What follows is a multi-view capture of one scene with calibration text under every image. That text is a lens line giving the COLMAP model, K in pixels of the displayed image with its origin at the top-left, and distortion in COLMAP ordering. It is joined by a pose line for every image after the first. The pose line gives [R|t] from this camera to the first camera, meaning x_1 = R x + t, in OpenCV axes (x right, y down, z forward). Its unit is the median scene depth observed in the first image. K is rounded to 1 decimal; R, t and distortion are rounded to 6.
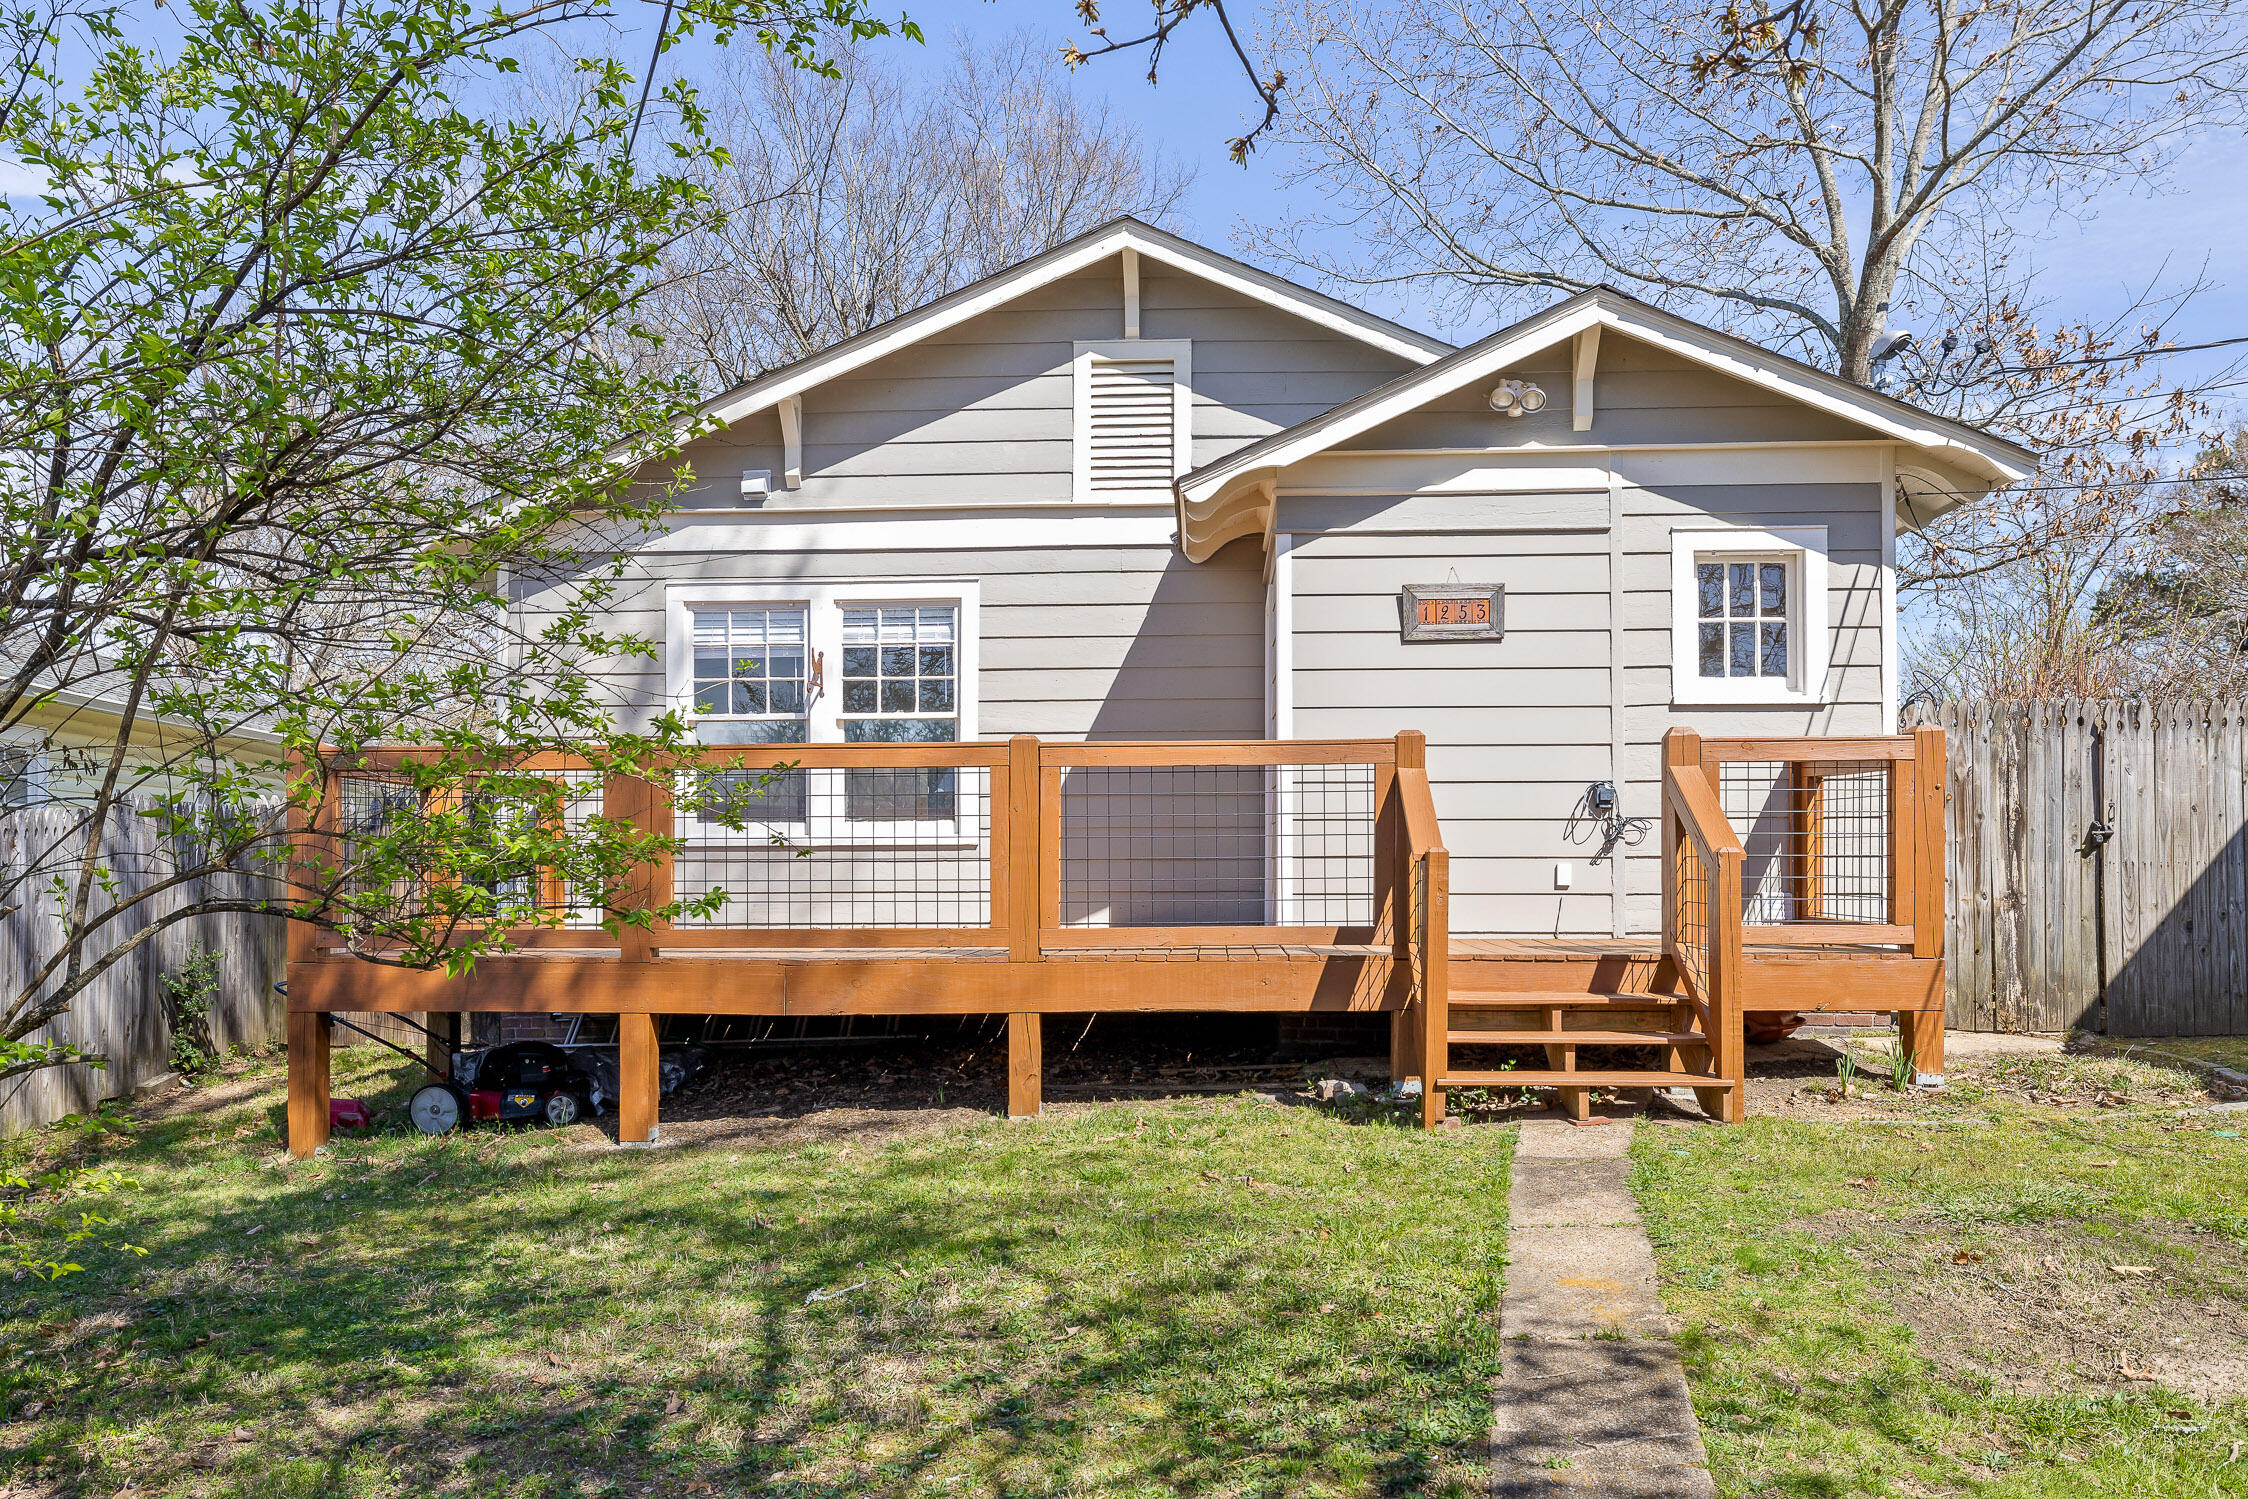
lens RADIAL K [[1585.1, 0, 1122.6], [0, 1585.1, 854.7], [0, 0, 1]] dist [0.007214, -0.002518]
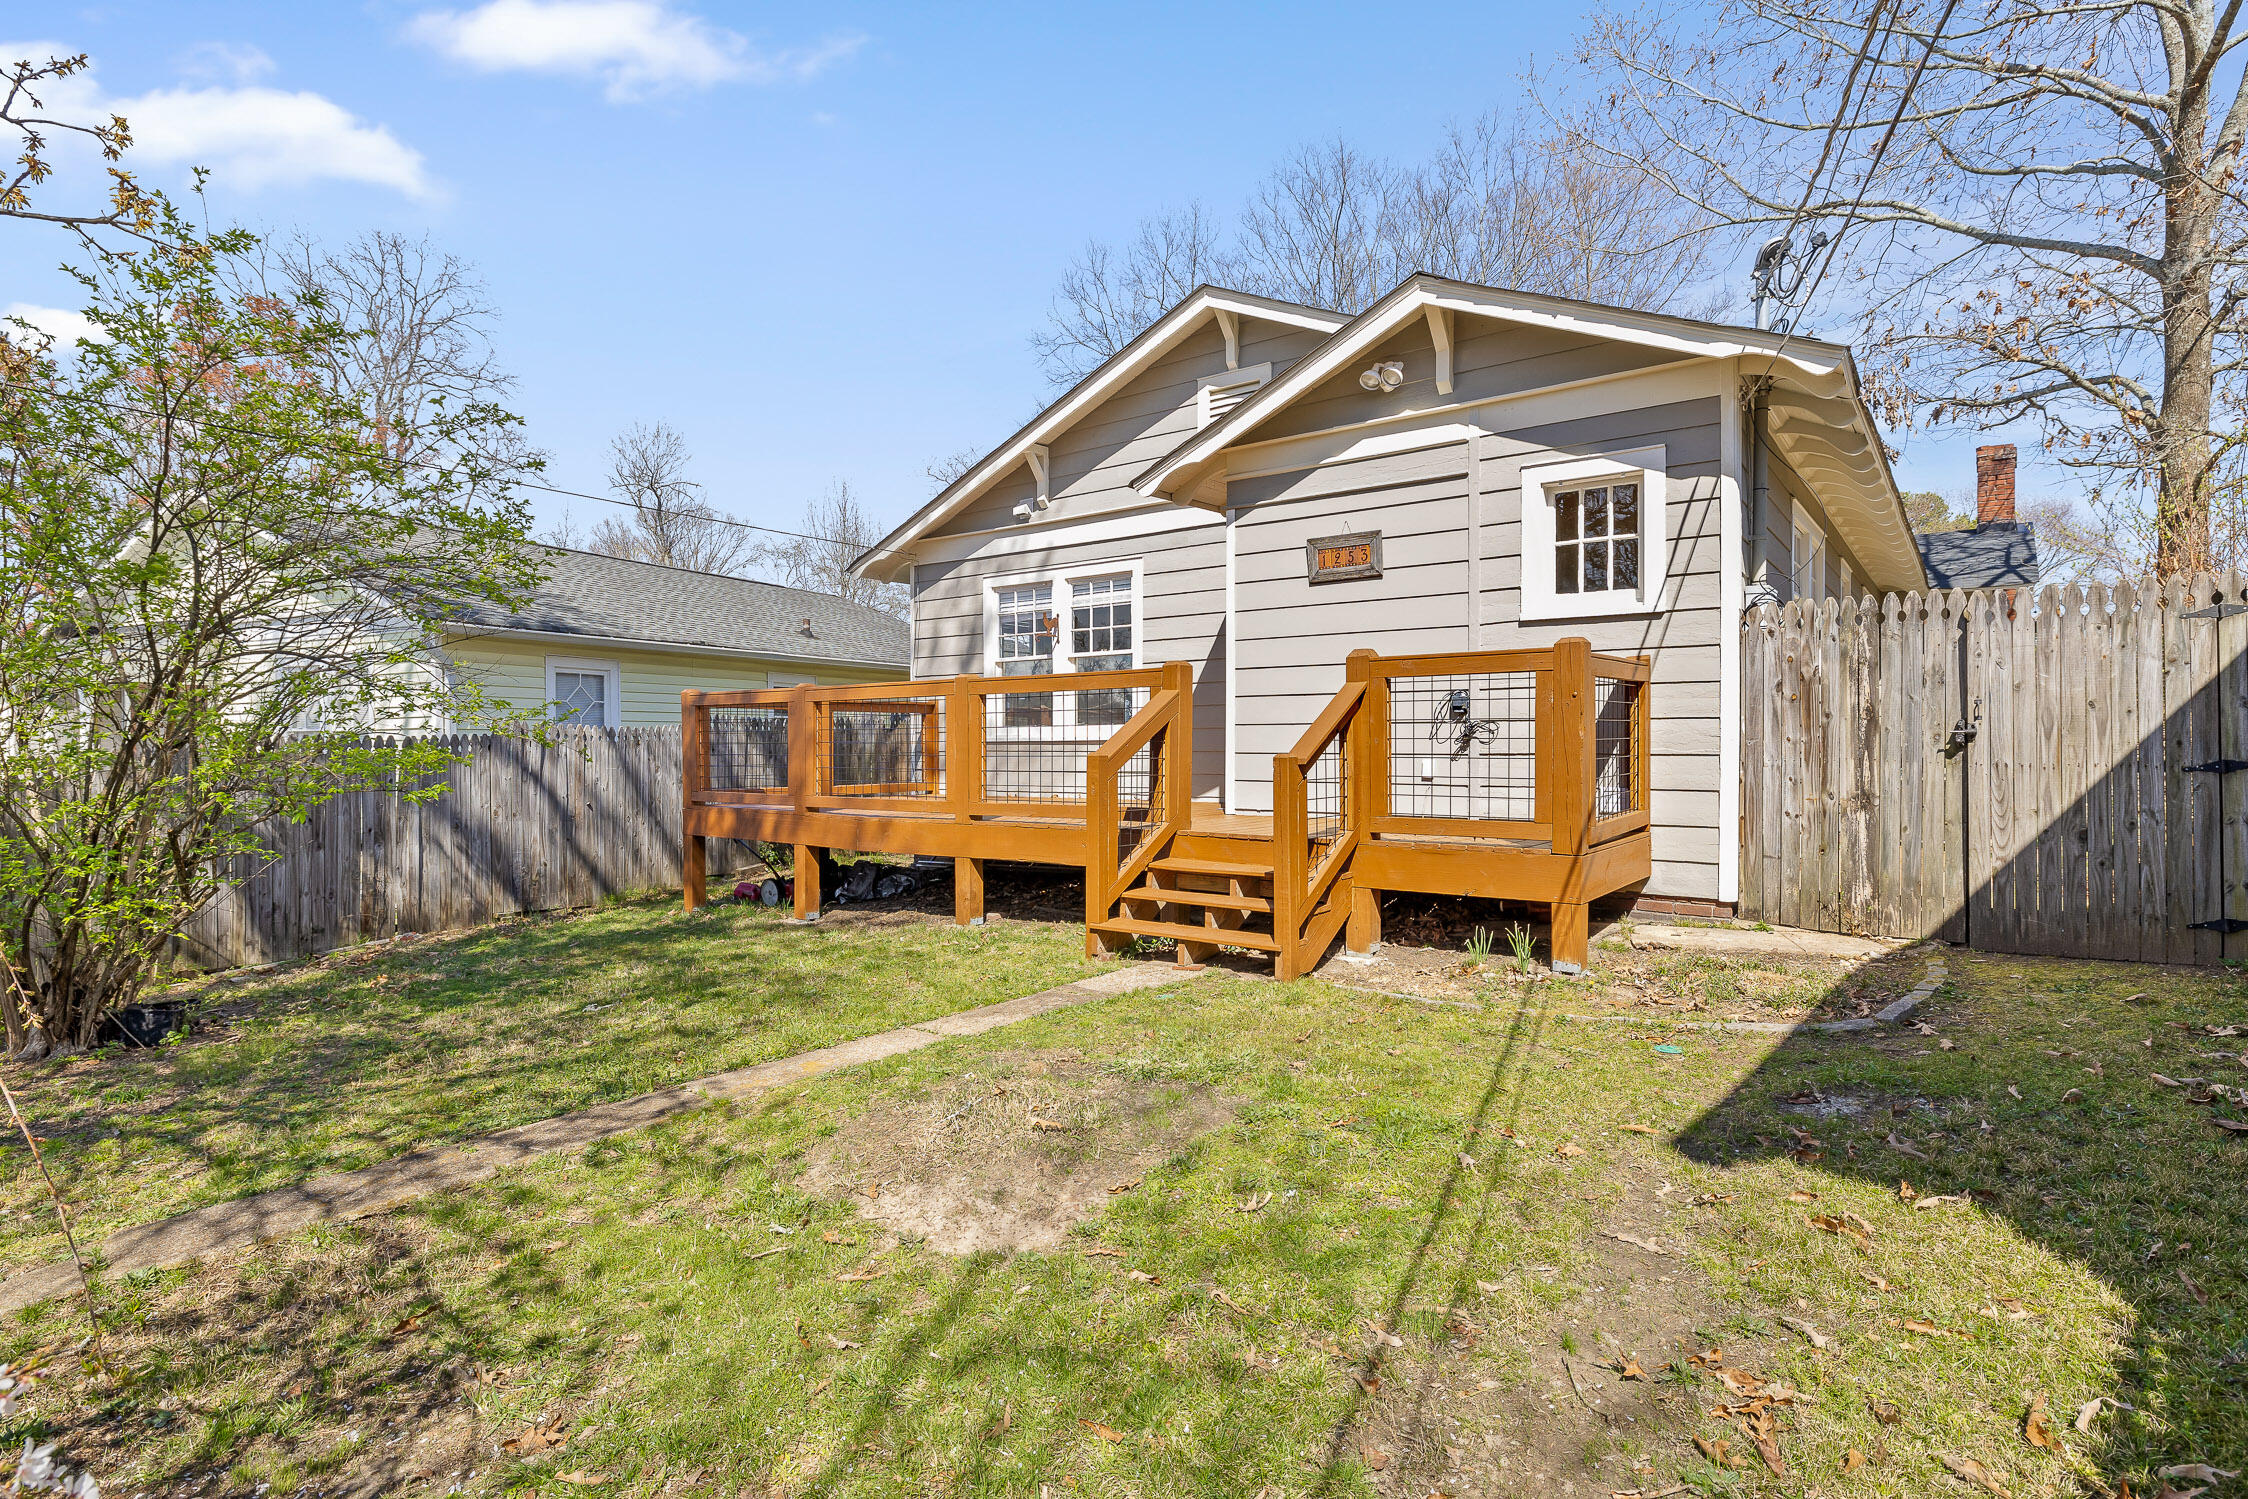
lens RADIAL K [[1128.4, 0, 1117.6], [0, 1128.4, 748.8], [0, 0, 1]] dist [0.003056, 0.000720]
pose [[0.825715, 0.003237, -0.564078, 0.563359], [0.004975, 0.999903, 0.013022, -0.014712], [0.564065, -0.013559, 0.825619, 0.163717]]
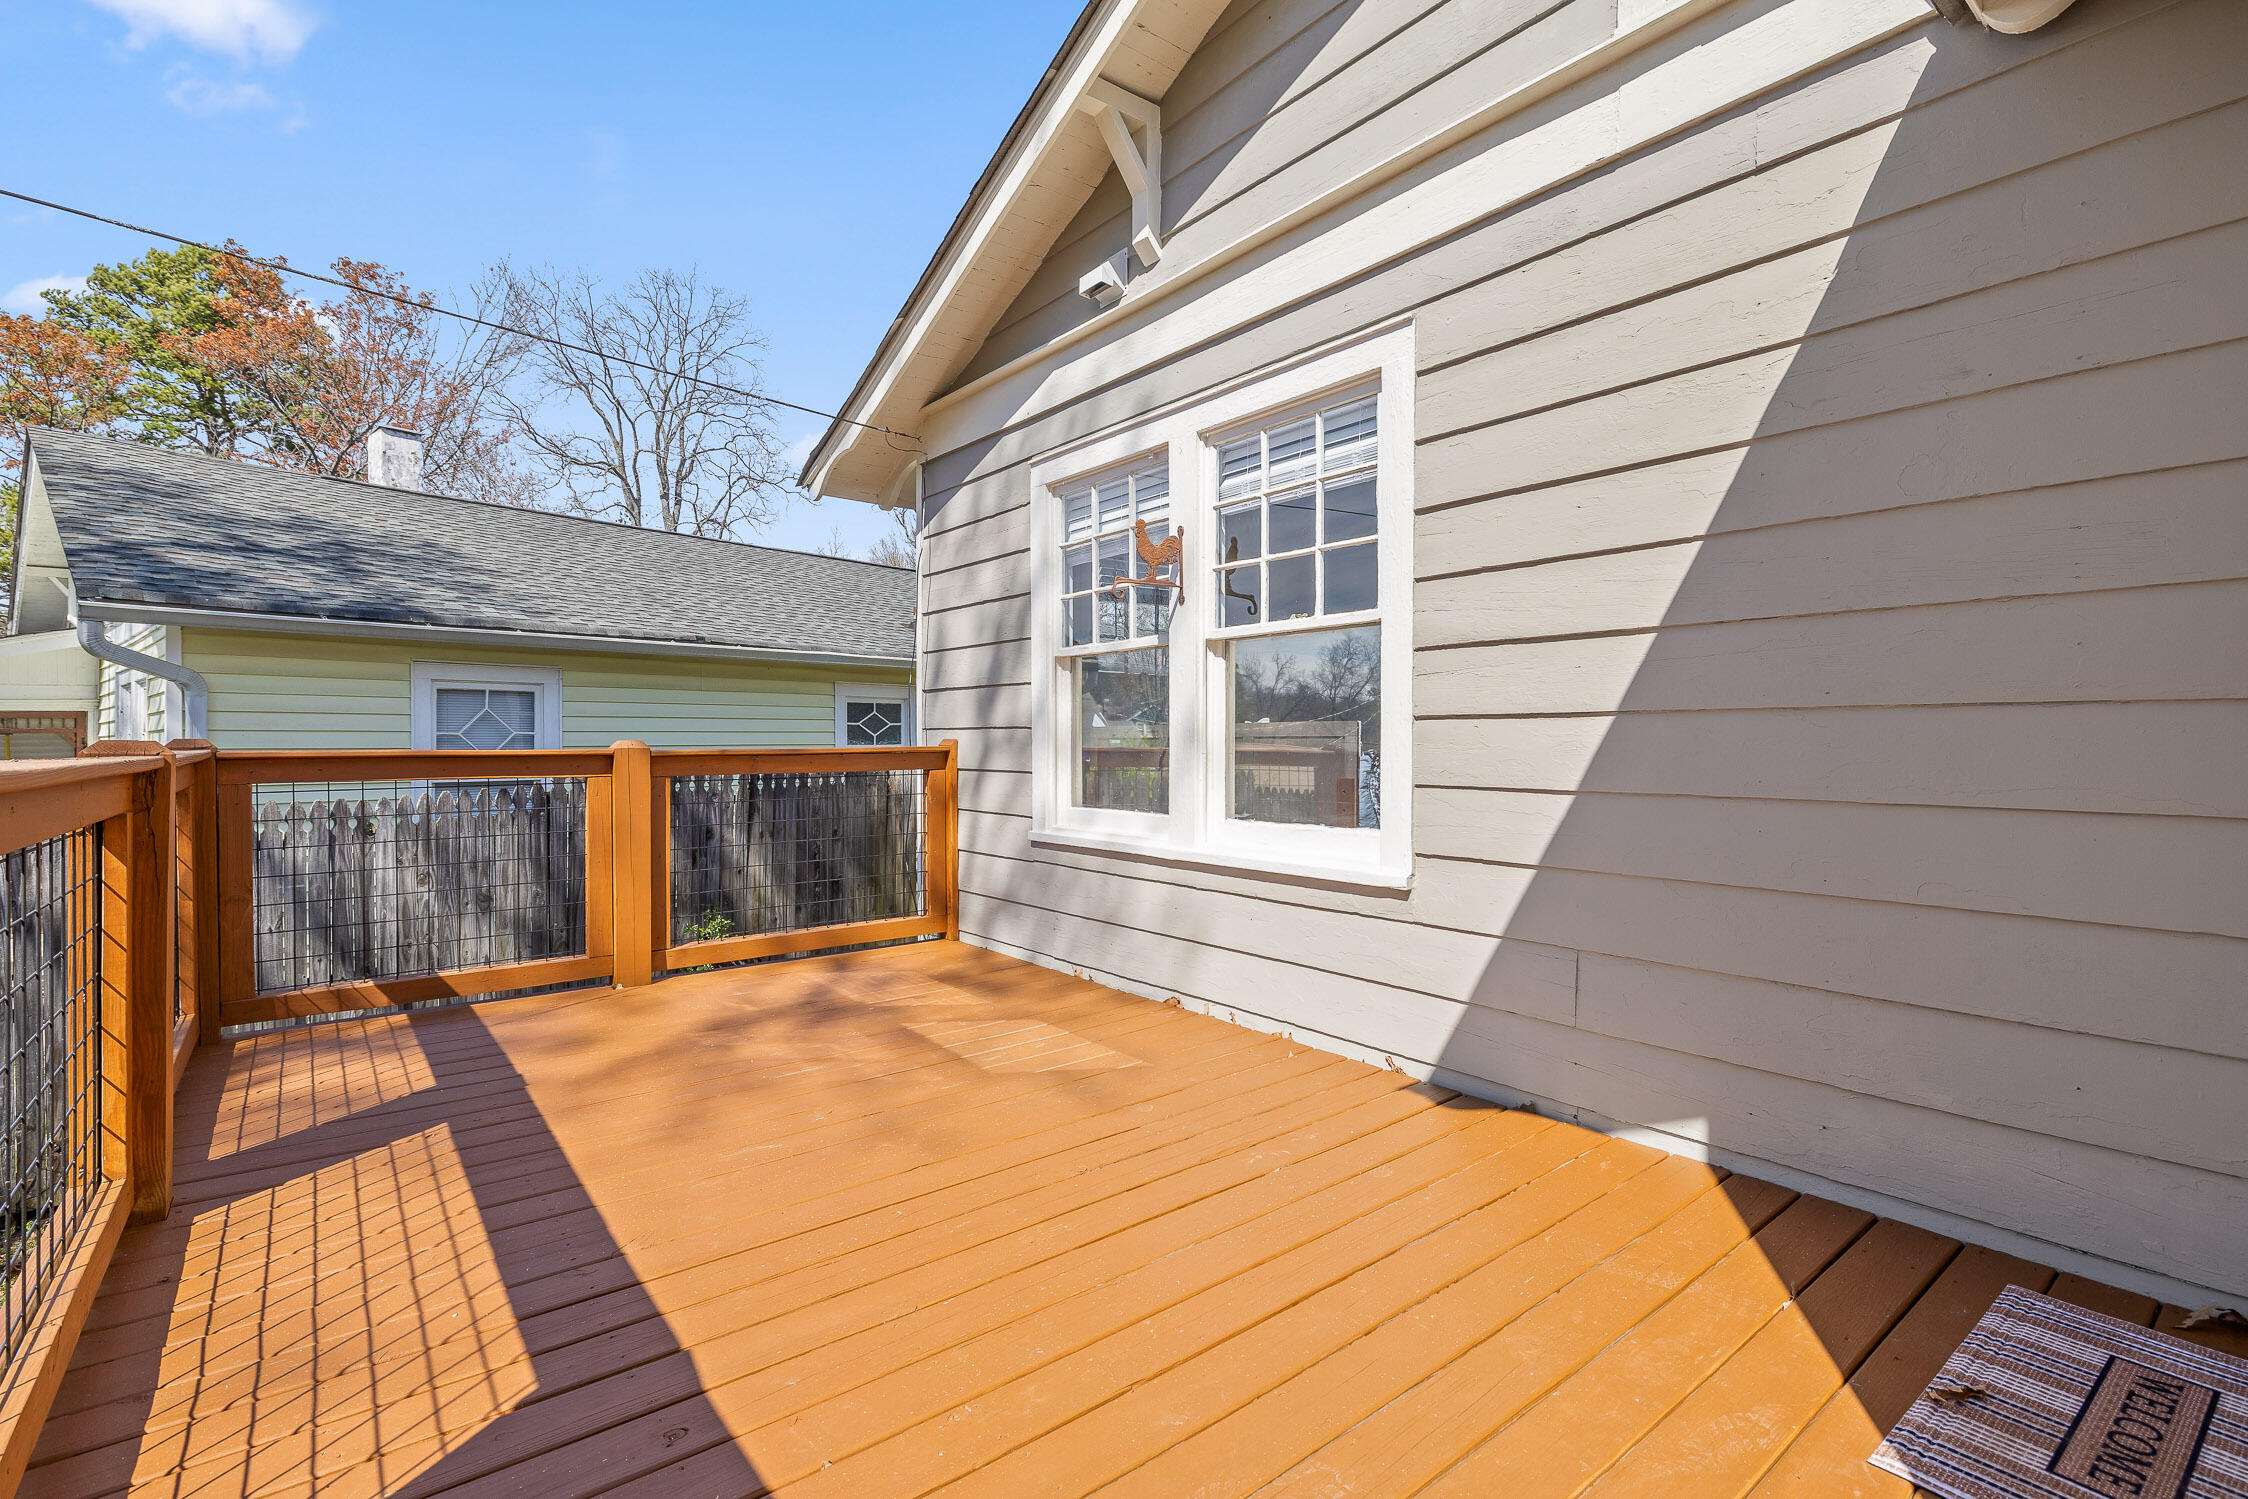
lens RADIAL K [[1036.3, 0, 1114.6], [0, 1036.3, 735.6], [0, 0, 1]] dist [0.015130, -0.000328]
pose [[0.662926, -0.003713, -0.748676, 0.095887], [0.005361, 0.999986, -0.000212, -0.061513], [0.748666, -0.003873, 0.662936, 0.874607]]
